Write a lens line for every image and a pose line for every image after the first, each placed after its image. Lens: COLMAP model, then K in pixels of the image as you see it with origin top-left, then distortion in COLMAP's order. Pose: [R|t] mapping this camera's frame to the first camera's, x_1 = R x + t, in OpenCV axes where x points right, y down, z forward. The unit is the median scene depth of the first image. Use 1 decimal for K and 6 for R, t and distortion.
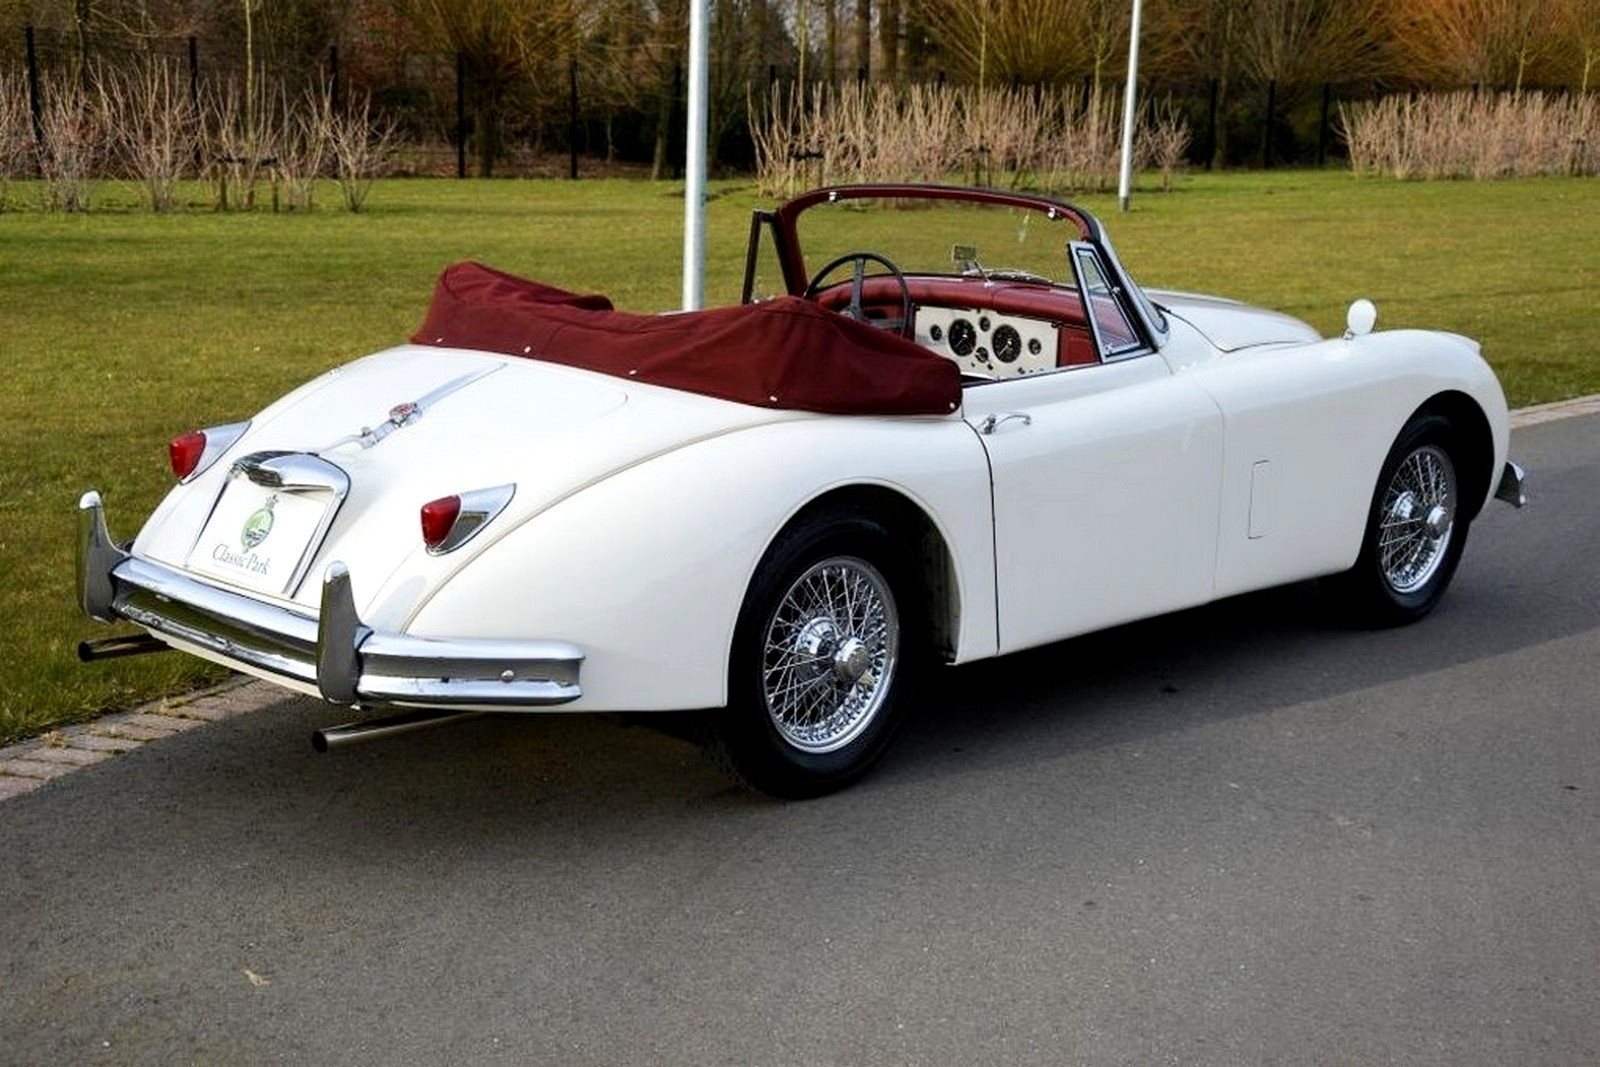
lens RADIAL K [[2370.5, 0, 796.3], [0, 2370.5, 536.5], [0, 0, 1]] dist [0.231512, 0.000000]
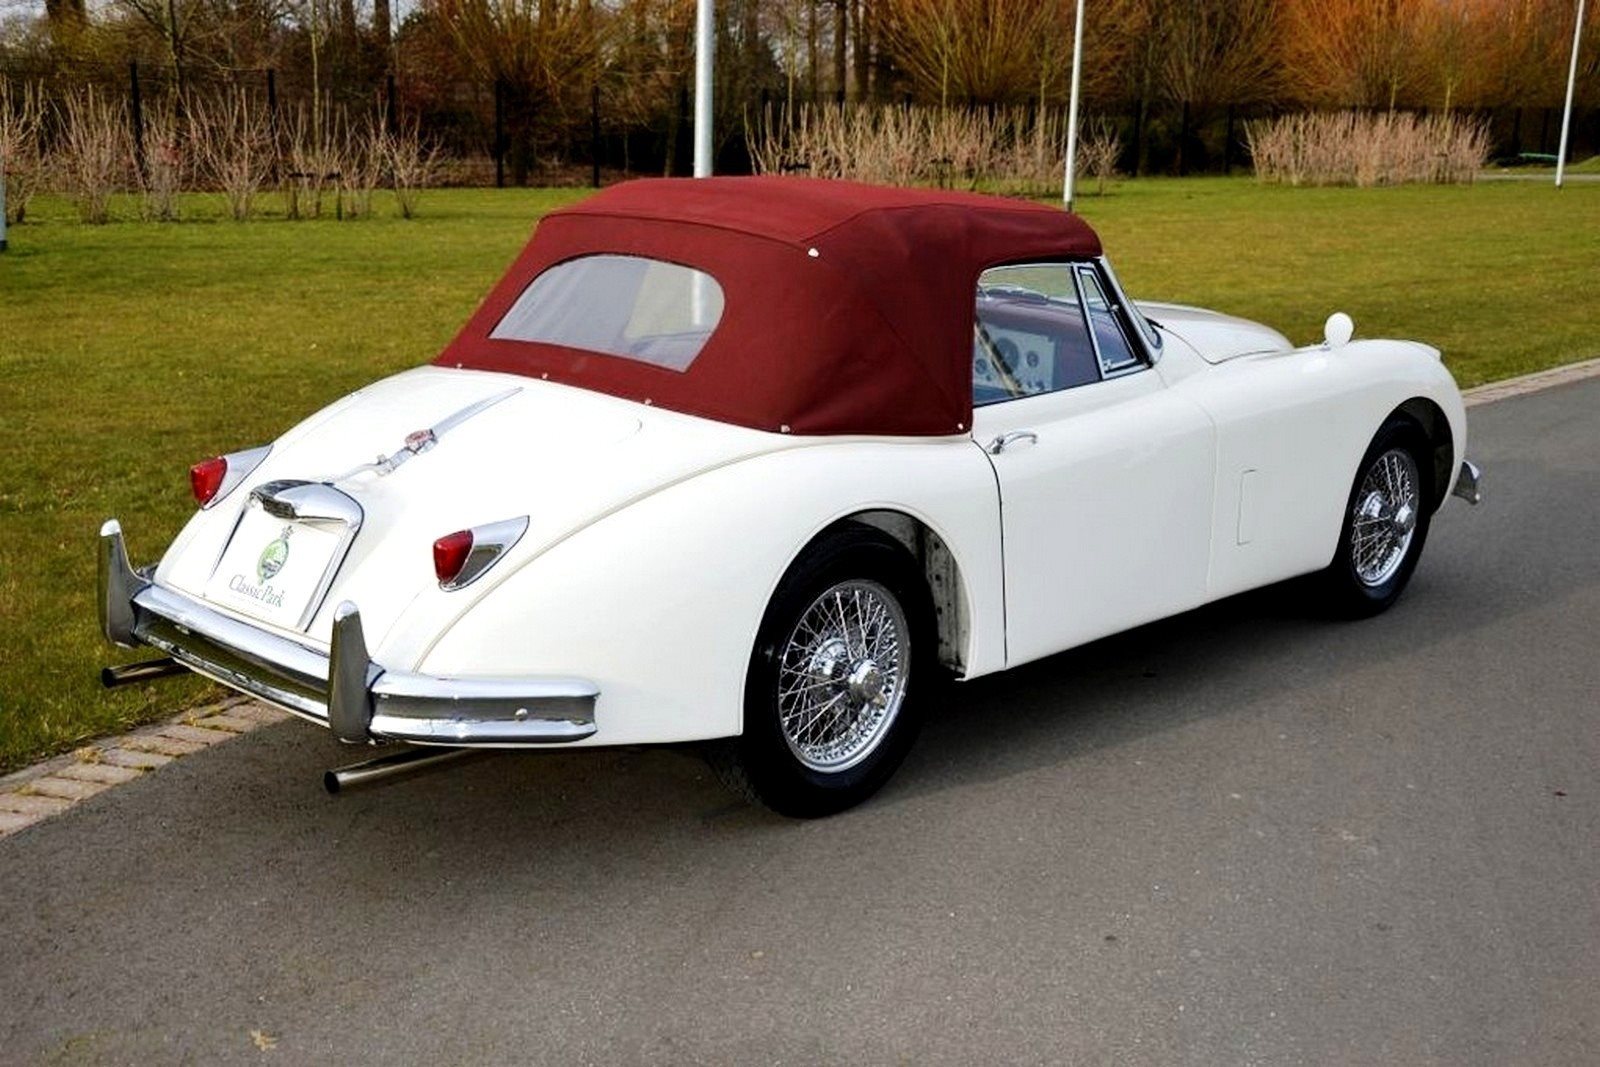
lens RADIAL K [[1967.6, 0, 790.6], [0, 1967.6, 539.7], [0, 0, 1]] dist [0.113725, 0.000000]
pose [[0.999982, -0.005044, 0.003231, -0.007818], [0.004946, 0.999550, 0.029574, -0.024222], [-0.003379, -0.029557, 0.999557, 0.119551]]
